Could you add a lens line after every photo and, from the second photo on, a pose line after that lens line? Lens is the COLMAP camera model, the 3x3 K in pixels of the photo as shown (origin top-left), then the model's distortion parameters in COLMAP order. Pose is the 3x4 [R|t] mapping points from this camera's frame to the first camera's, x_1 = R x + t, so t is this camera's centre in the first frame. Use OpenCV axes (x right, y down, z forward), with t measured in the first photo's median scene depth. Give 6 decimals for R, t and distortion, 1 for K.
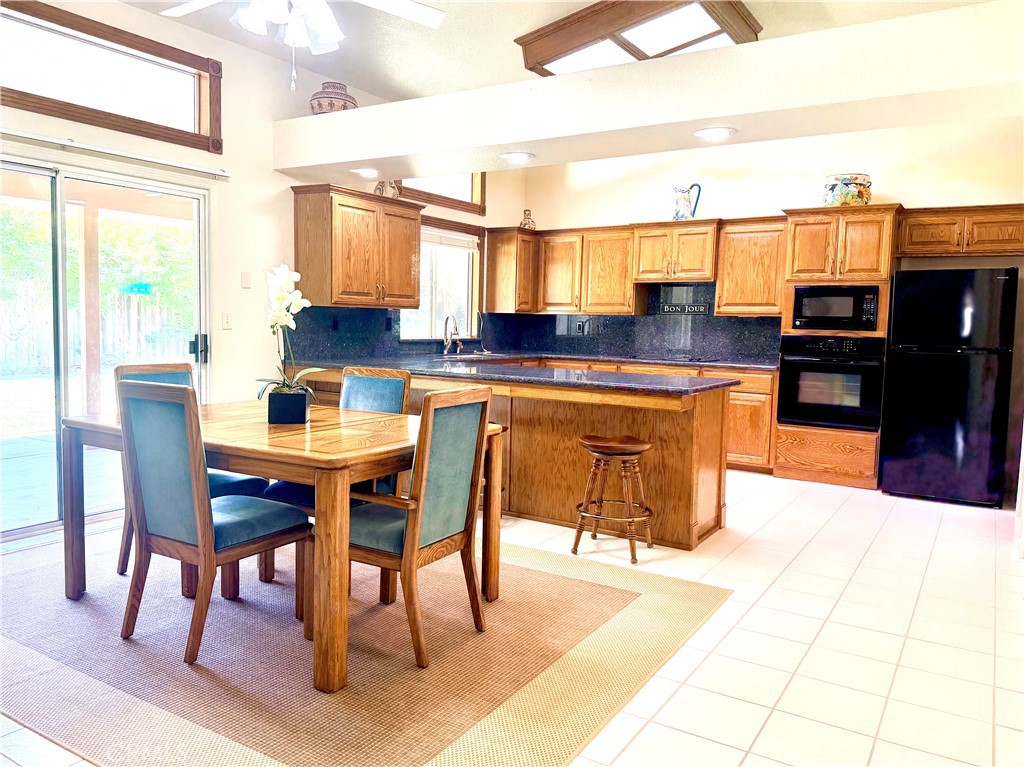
lens RADIAL K [[768.9, 0, 512.0], [0, 768.9, 383.5], [0, 0, 1]] dist [0.123230, -0.225791]
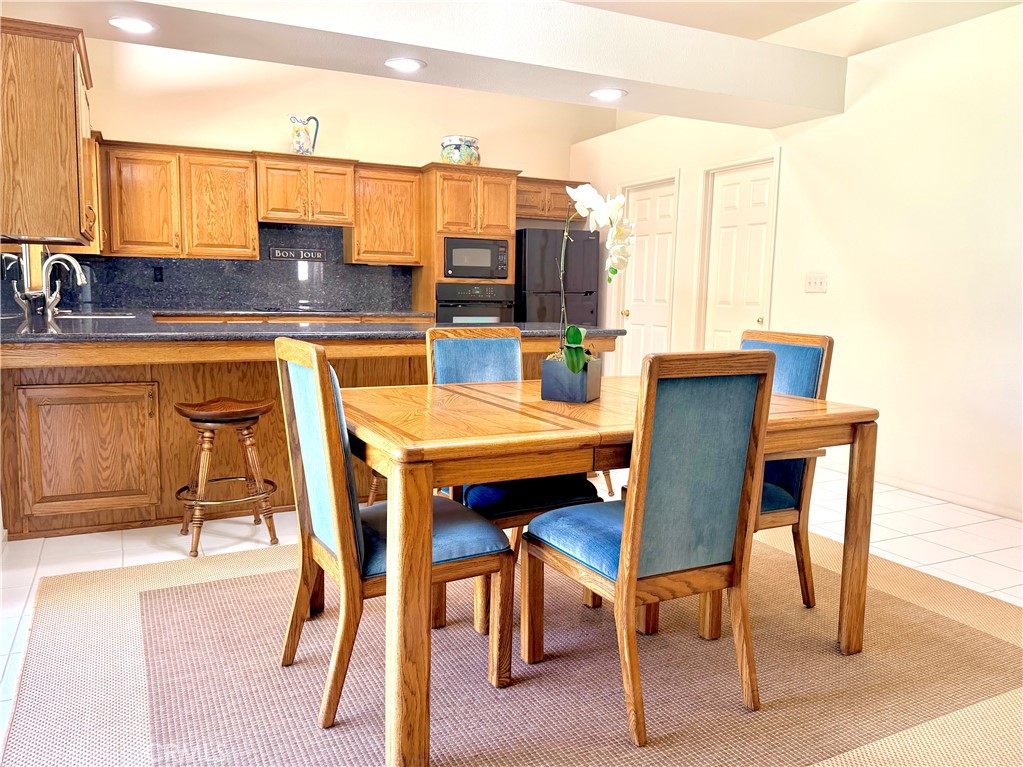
lens RADIAL K [[768.1, 0, 511.5], [0, 768.1, 383.5], [0, 0, 1]] dist [0.123230, -0.225791]
pose [[0.519609, -0.117479, 0.846289, -0.506525], [0.064100, 0.993071, 0.098498, -0.023159], [-0.851996, 0.003067, 0.523539, 0.361086]]
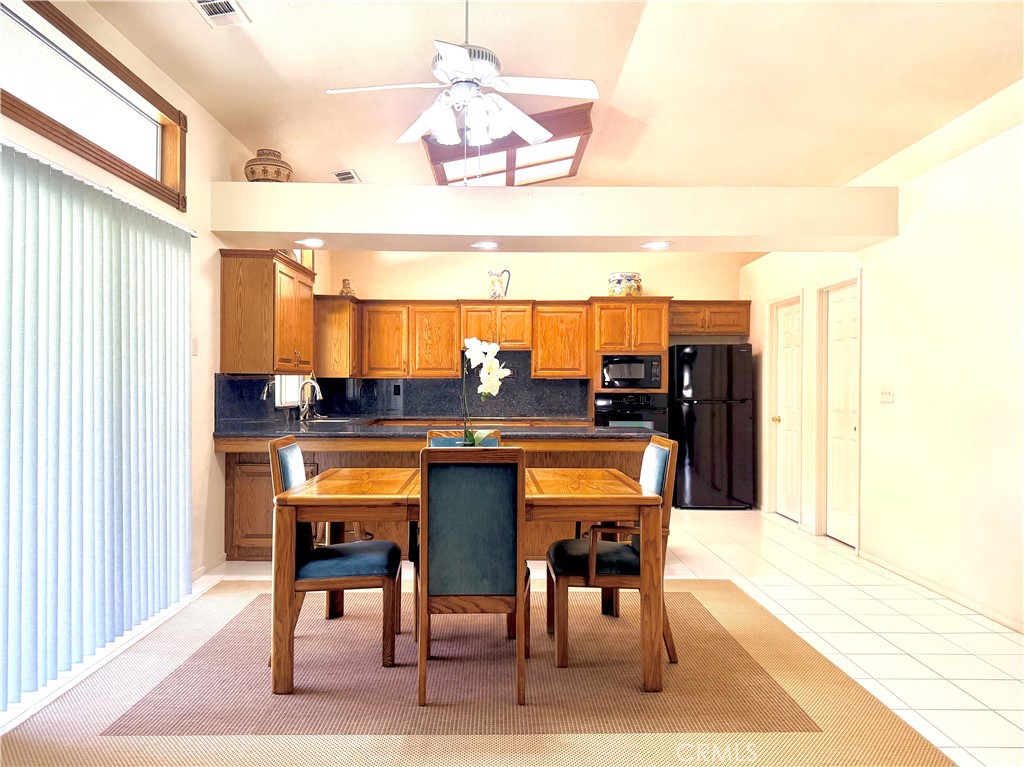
lens RADIAL K [[751.9, 0, 519.5], [0, 751.9, 383.5], [0, 0, 1]] dist [0.121638, -0.209926]
pose [[0.836807, -0.015684, 0.547273, -0.433088], [0.058824, 0.996379, -0.061391, -0.009150], [-0.544329, 0.083565, 0.834700, 0.033179]]
